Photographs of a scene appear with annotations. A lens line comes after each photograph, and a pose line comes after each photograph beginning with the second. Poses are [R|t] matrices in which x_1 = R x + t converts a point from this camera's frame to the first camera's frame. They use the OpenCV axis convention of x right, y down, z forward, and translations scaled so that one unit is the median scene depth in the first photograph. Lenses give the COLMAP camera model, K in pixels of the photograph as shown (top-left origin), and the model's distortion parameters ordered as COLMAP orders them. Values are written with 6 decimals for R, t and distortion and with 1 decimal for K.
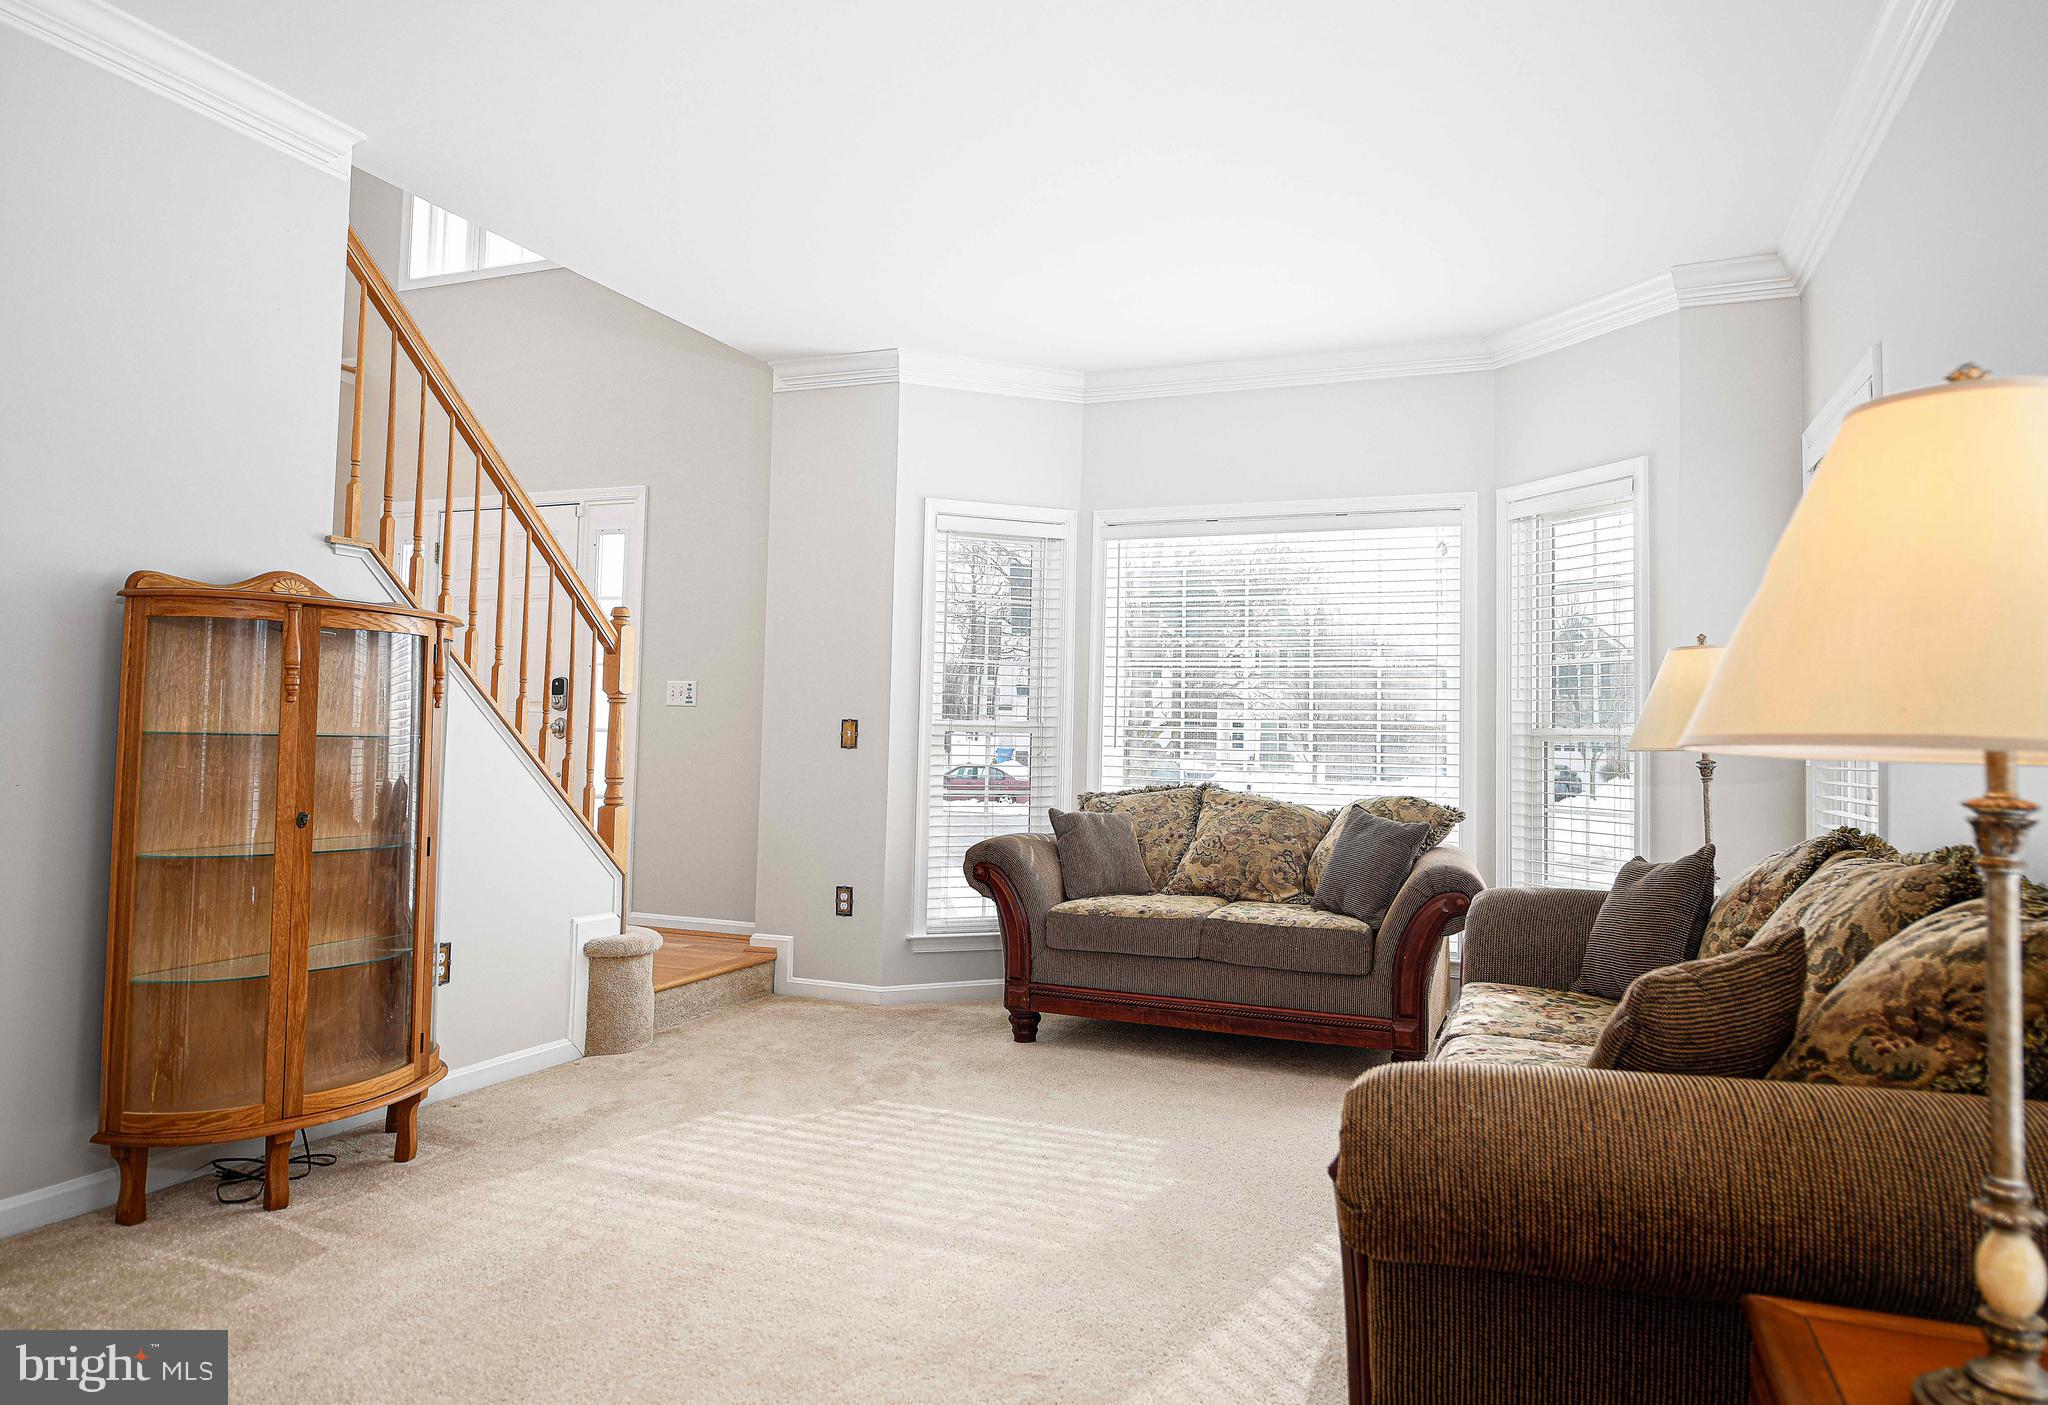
lens RADIAL K [[1330.9, 0, 1024.3], [0, 1330.9, 695.2], [0, 0, 1]] dist [-0.000002, -0.002472]
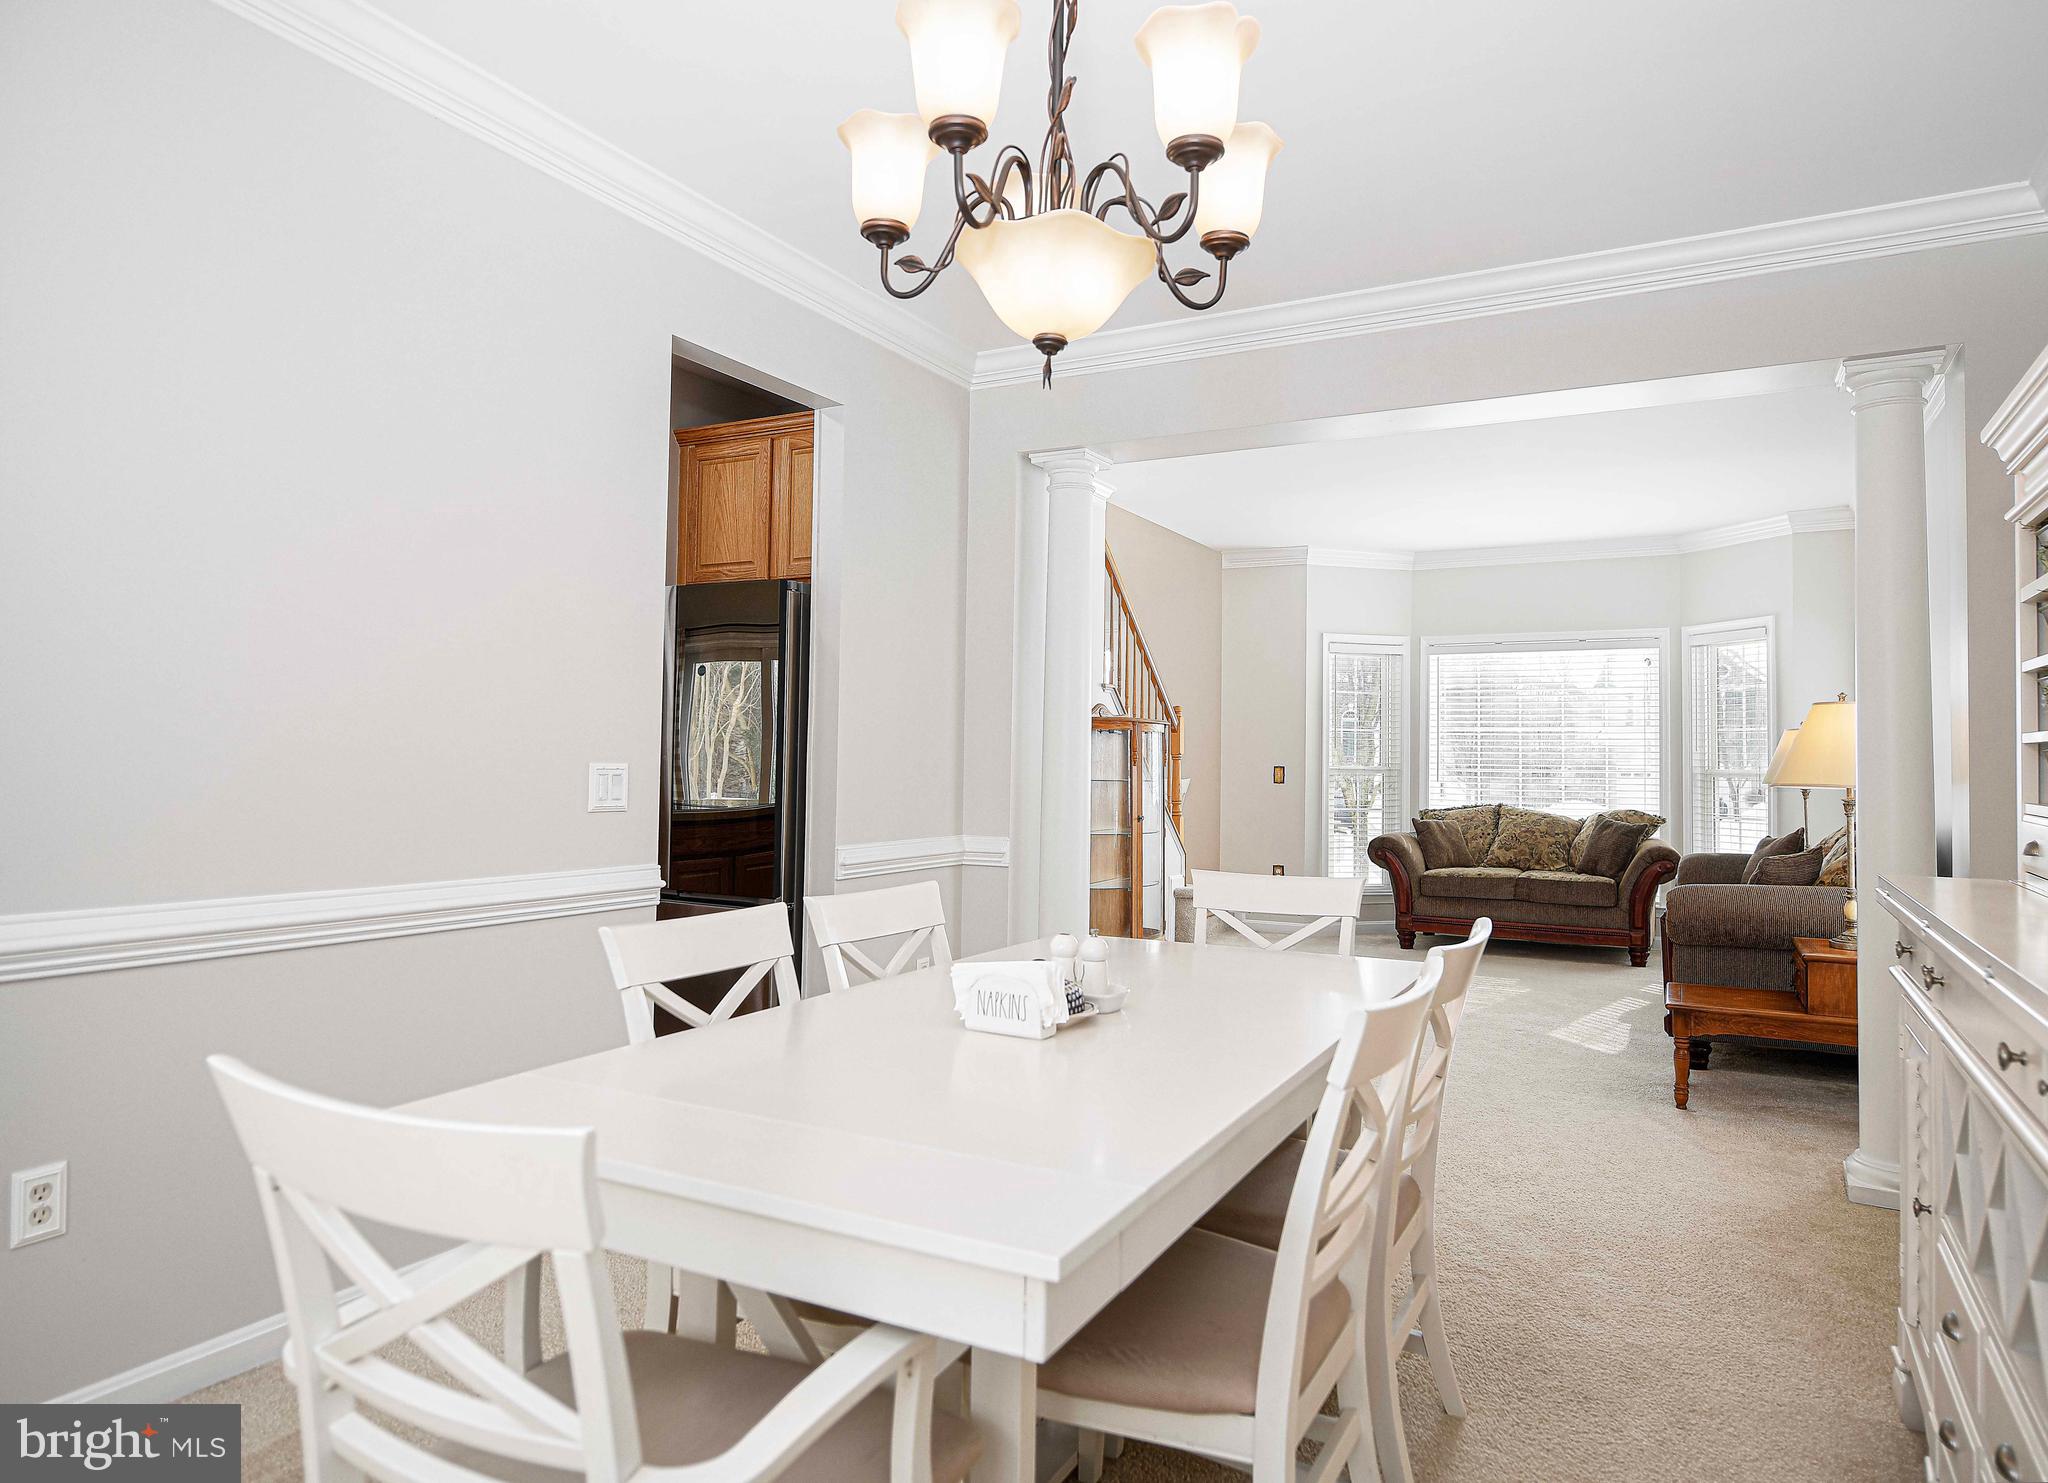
lens RADIAL K [[1284.7, 0, 1024.4], [0, 1284.7, 743.0], [0, 0, 1]] dist [-0.005578, -0.000960]
pose [[0.994666, -0.009009, -0.102756, -0.320056], [0.010272, 0.999878, 0.011768, -0.037997], [0.102638, -0.012761, 0.994637, -0.730397]]
